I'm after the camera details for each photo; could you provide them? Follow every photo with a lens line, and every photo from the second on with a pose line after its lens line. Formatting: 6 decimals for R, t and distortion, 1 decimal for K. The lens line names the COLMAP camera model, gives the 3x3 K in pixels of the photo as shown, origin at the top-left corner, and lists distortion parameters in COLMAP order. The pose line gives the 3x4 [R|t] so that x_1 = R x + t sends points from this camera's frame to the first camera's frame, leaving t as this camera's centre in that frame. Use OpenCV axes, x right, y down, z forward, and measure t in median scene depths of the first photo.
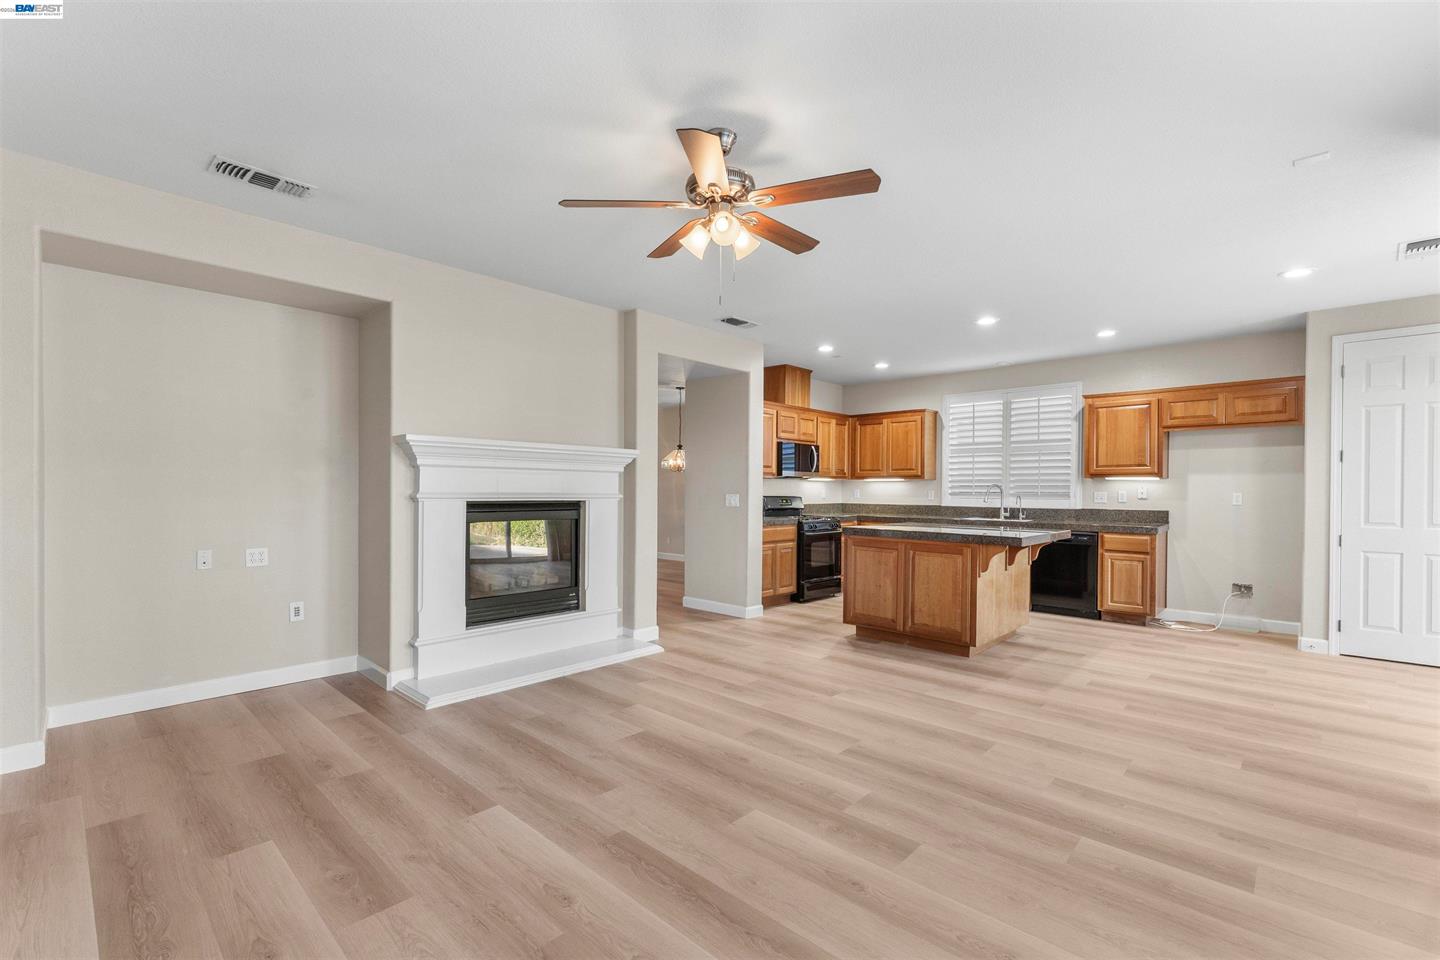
lens RADIAL K [[628.8, 0, 720.0], [0, 628.8, 480.0], [0, 0, 1]] dist [0.000127, -0.000001]
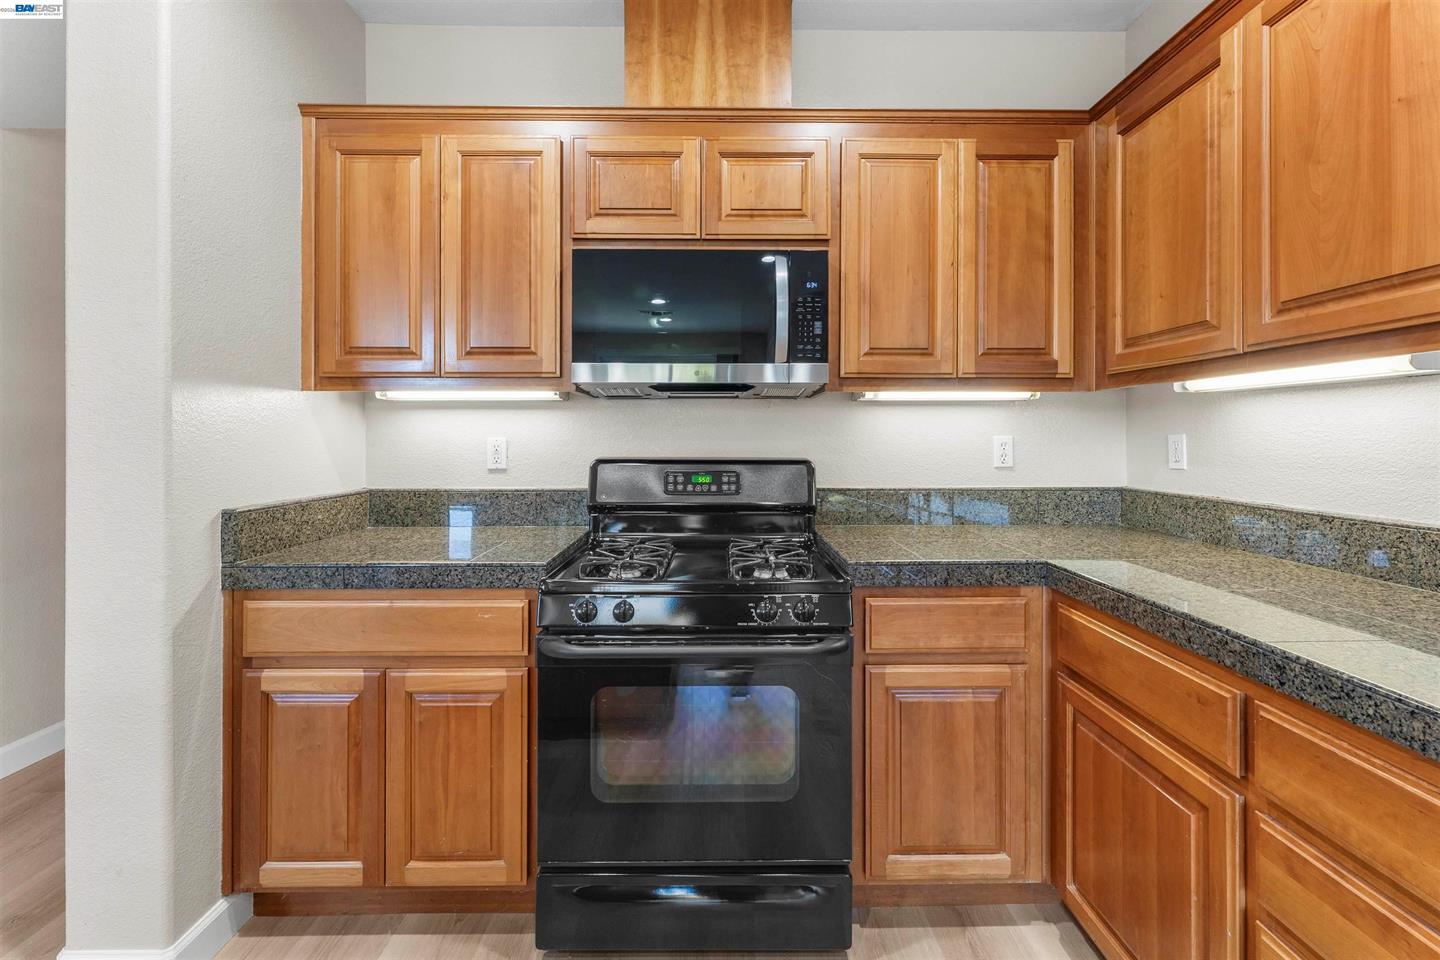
lens RADIAL K [[595.5, 0, 721.4], [0, 595.5, 431.5], [0, 0, 1]] dist [-0.000807, -0.000089]
pose [[0.692223, -0.004059, -0.721672, 0.280188], [0.013619, 0.999880, 0.007440, 0.010533], [0.721555, -0.014979, 0.692195, 0.779167]]
